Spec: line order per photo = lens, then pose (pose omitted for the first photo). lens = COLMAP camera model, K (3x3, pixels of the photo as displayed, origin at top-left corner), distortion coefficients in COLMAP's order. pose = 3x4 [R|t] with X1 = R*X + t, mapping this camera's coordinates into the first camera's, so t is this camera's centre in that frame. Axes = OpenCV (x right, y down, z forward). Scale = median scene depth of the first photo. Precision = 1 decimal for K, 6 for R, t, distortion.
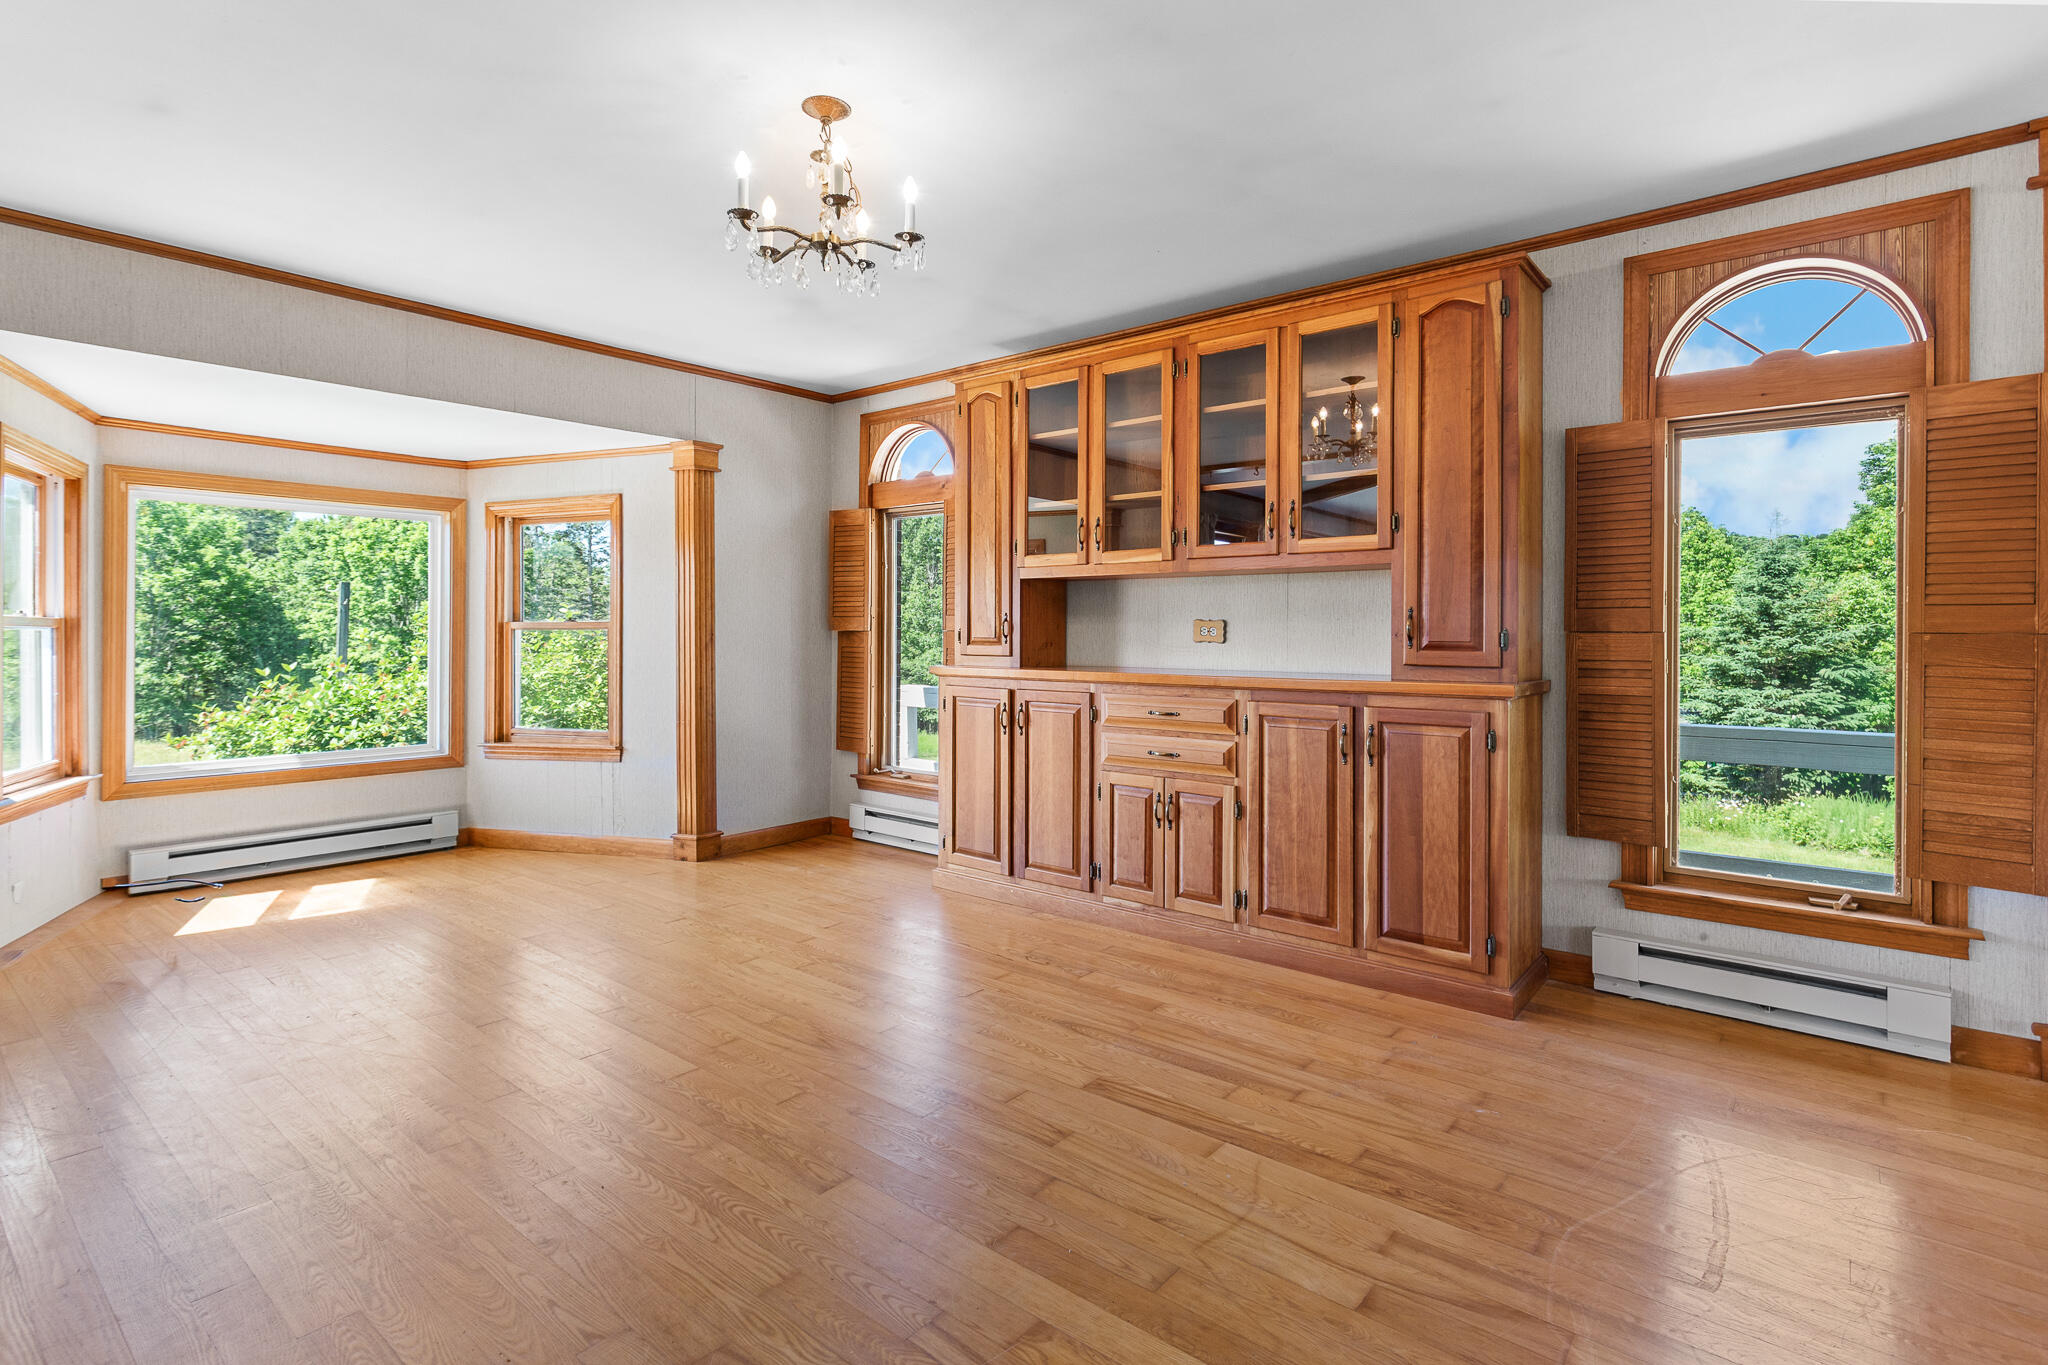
lens RADIAL K [[993.8, 0, 1018.7], [0, 993.8, 632.5], [0, 0, 1]] dist [-0.003814, 0.001988]
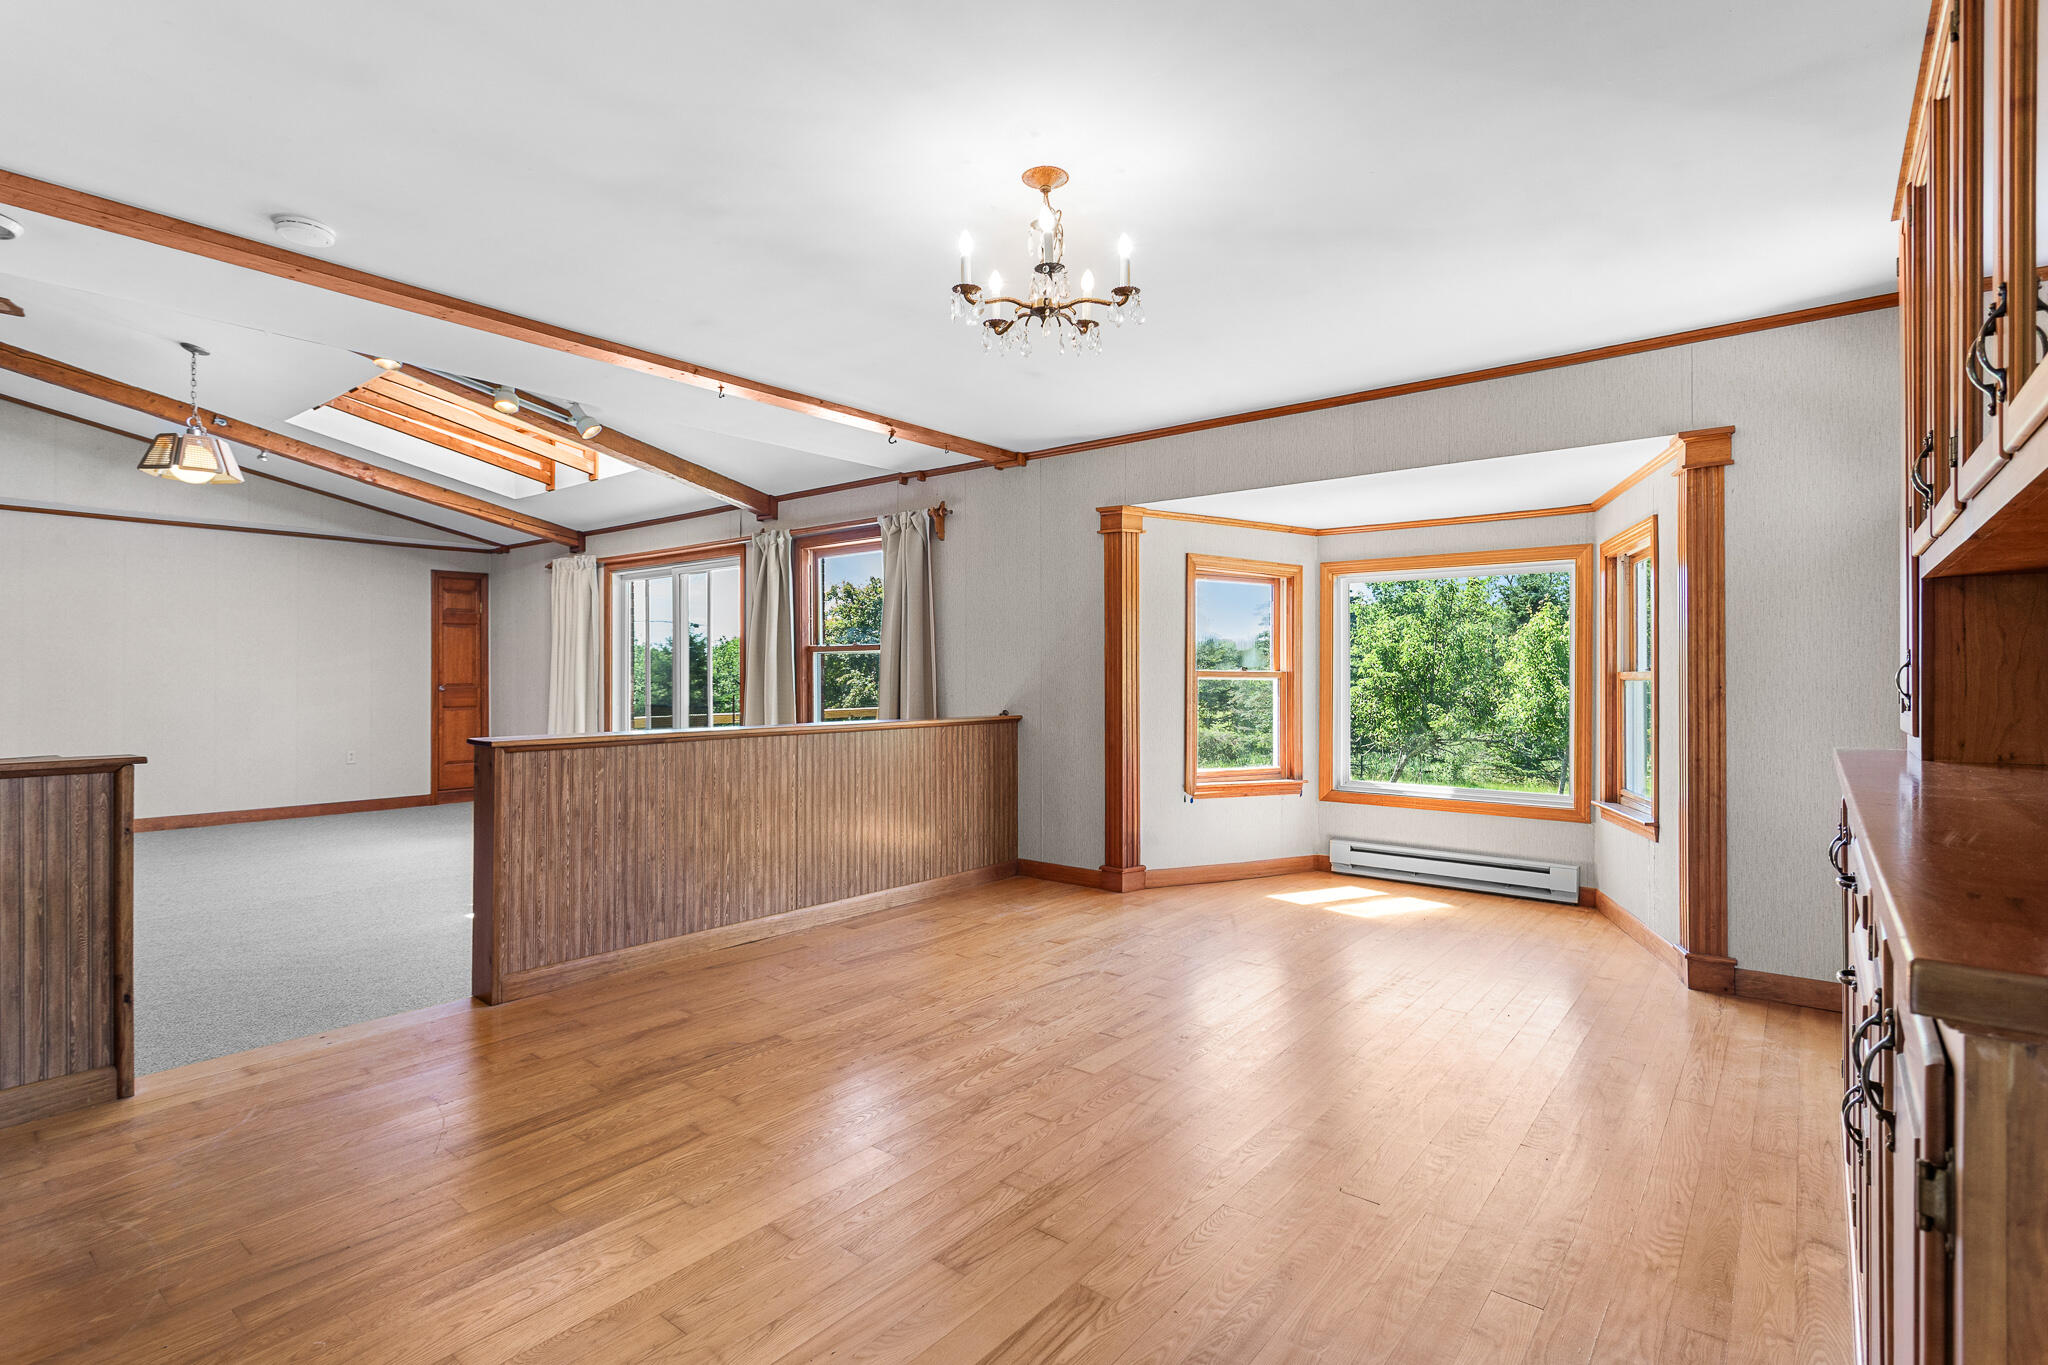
lens RADIAL K [[993.8, 0, 1031.0], [0, 993.8, 673.3], [0, 0, 1]] dist [-0.003814, 0.001988]
pose [[0.025637, -0.003931, -0.999664, 0.511562], [-0.004003, 0.999984, -0.004035, -0.004525], [0.999663, 0.004105, 0.025621, 0.582063]]
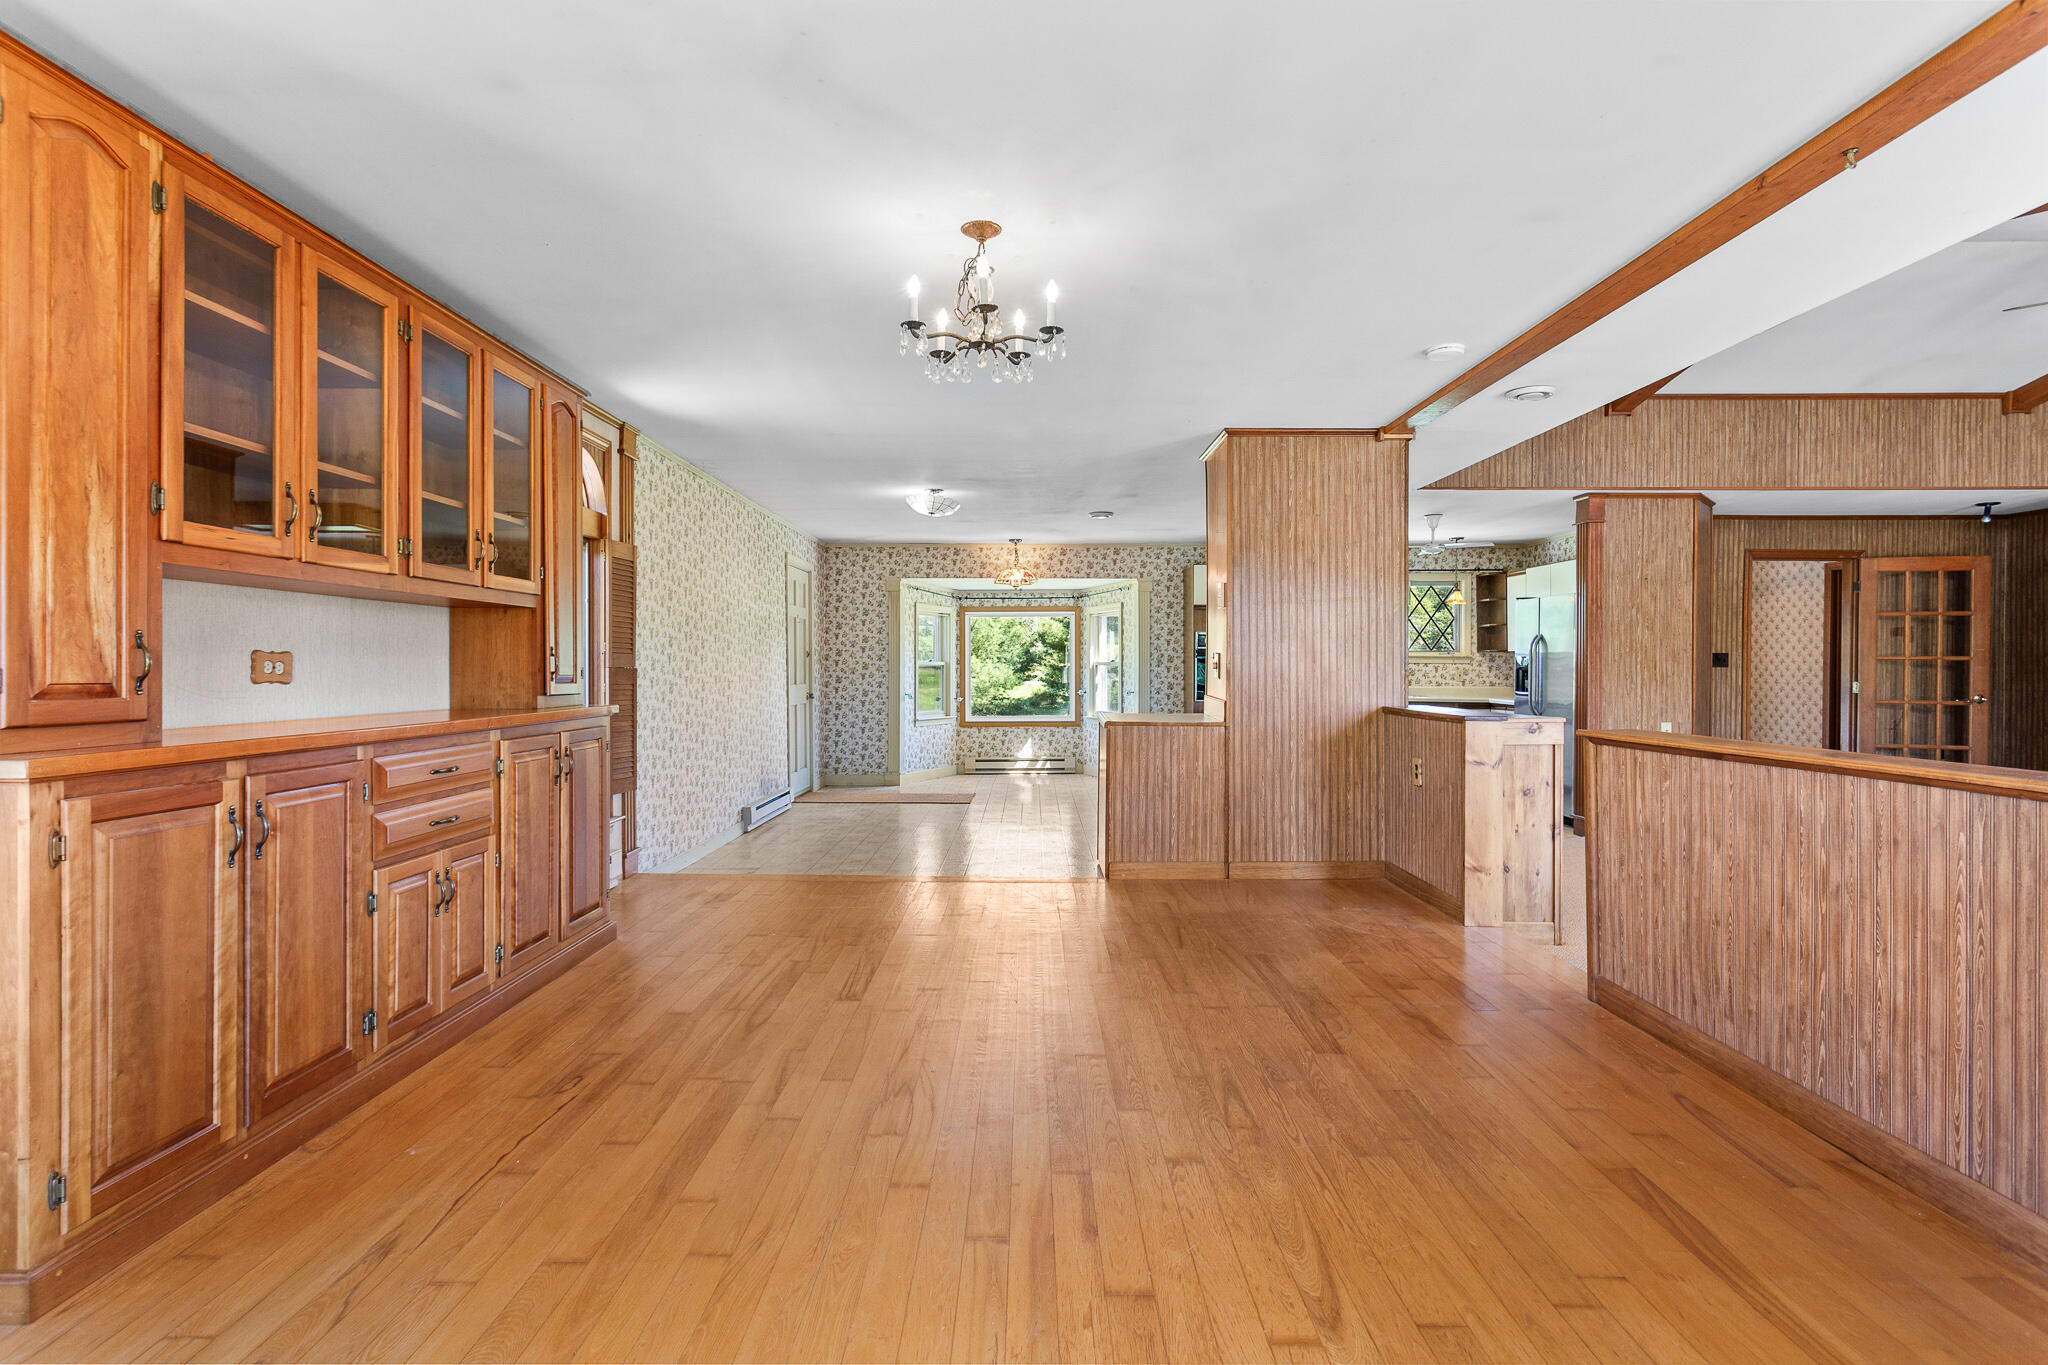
lens RADIAL K [[993.8, 0, 1015.7], [0, 993.8, 678.9], [0, 0, 1]] dist [-0.003814, 0.001988]
pose [[-0.625345, -0.011018, 0.780271, -0.702736], [0.000235, 0.999898, 0.014308, -0.003087], [-0.780349, 0.009131, -0.625278, 1.041435]]
